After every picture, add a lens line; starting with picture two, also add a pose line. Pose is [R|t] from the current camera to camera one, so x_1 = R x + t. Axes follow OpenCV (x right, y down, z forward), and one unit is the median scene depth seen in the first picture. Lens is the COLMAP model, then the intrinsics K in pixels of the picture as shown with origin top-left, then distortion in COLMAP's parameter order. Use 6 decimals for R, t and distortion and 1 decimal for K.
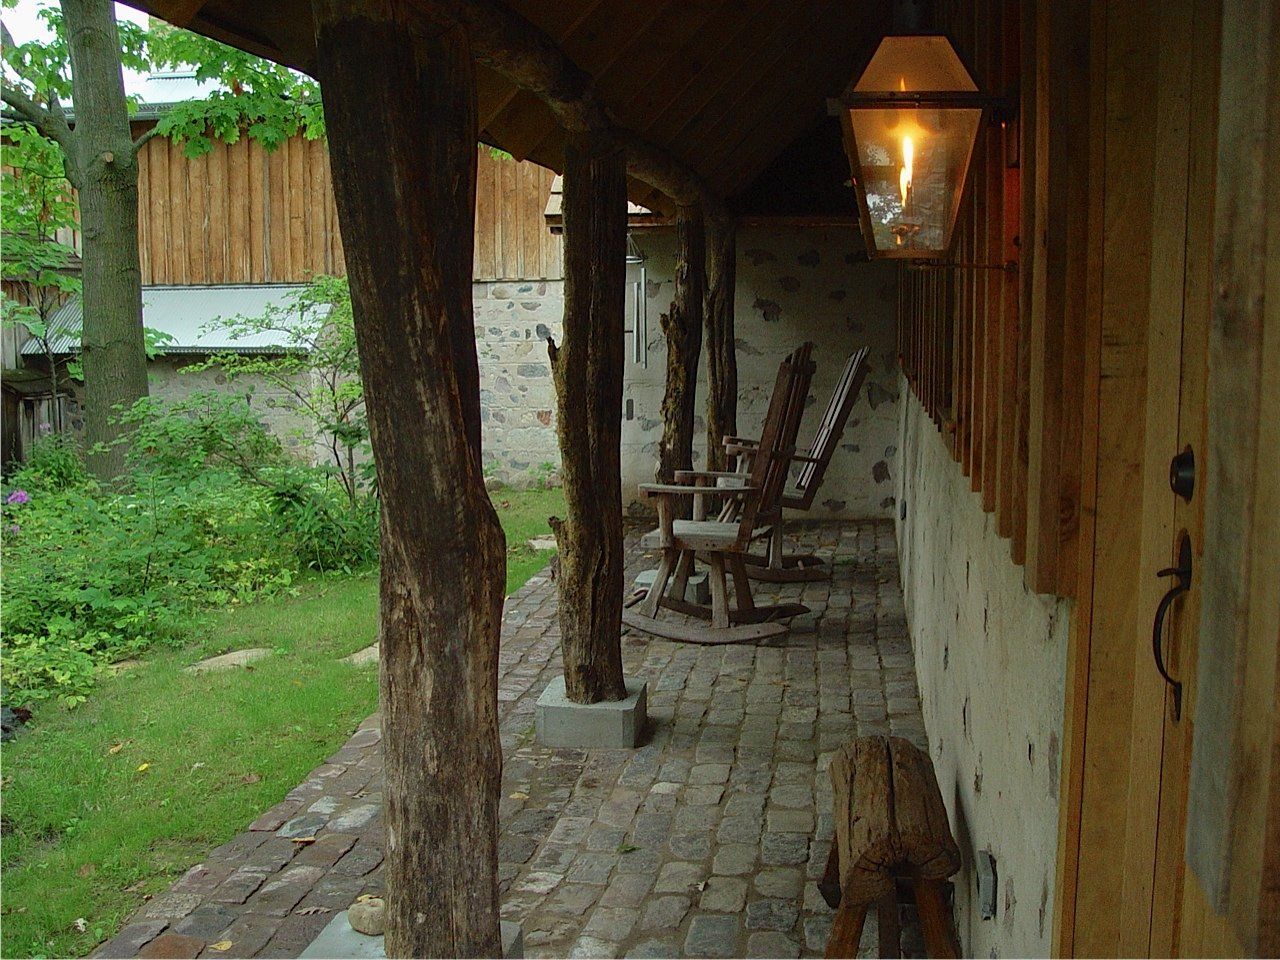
lens RADIAL K [[1523.9, 0, 645.2], [0, 1523.9, 483.4], [0, 0, 1]] dist [-0.230611, 0.293178]
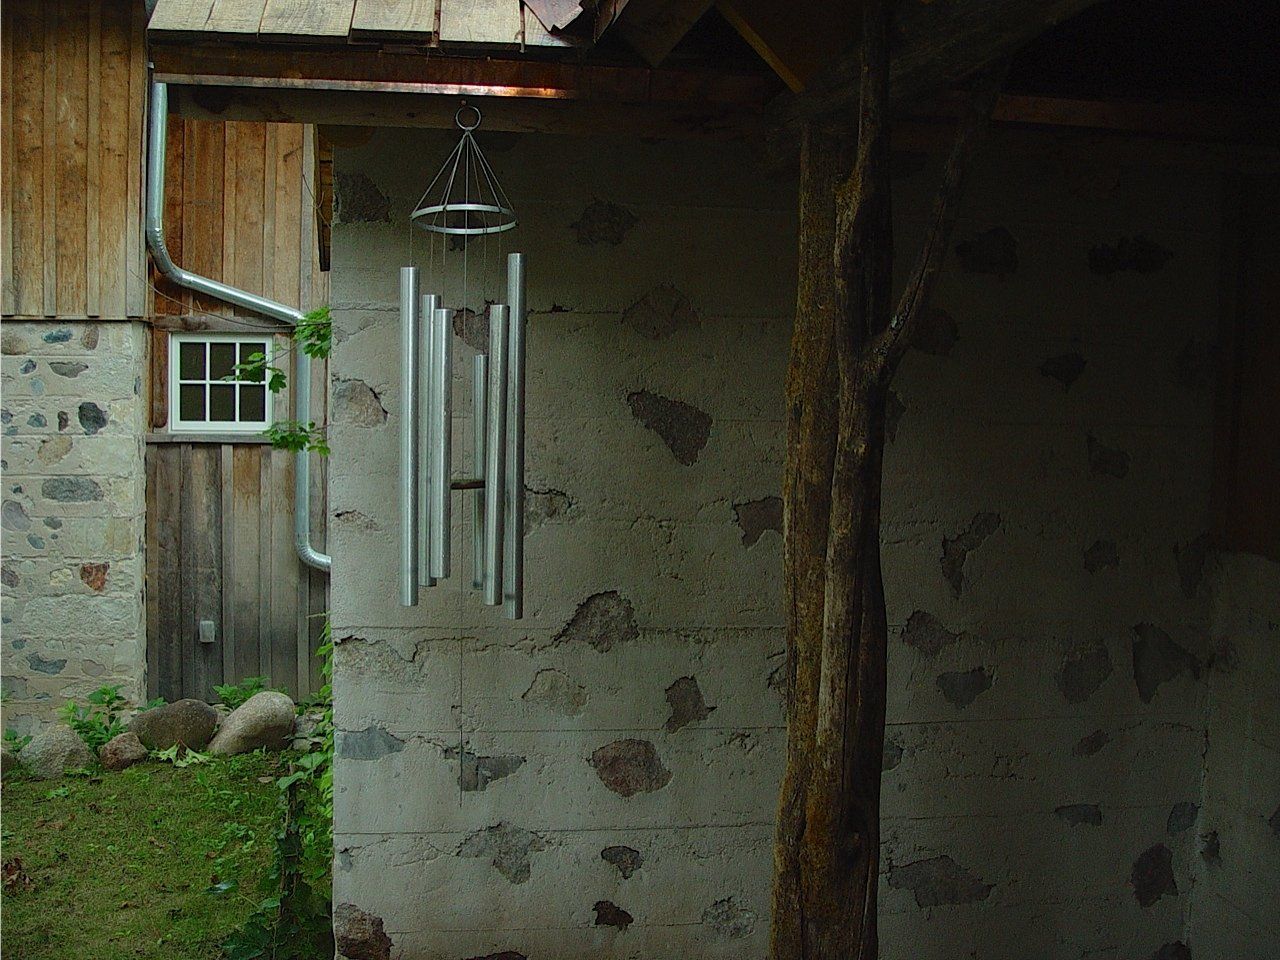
lens RADIAL K [[1523.9, 0, 645.2], [0, 1523.9, 483.4], [0, 0, 1]] dist [-0.230611, 0.293178]
pose [[0.954622, -0.000740, 0.297819, -0.037145], [0.012387, 0.999230, -0.037222, -0.055292], [-0.297563, 0.039222, 0.953896, 0.449463]]
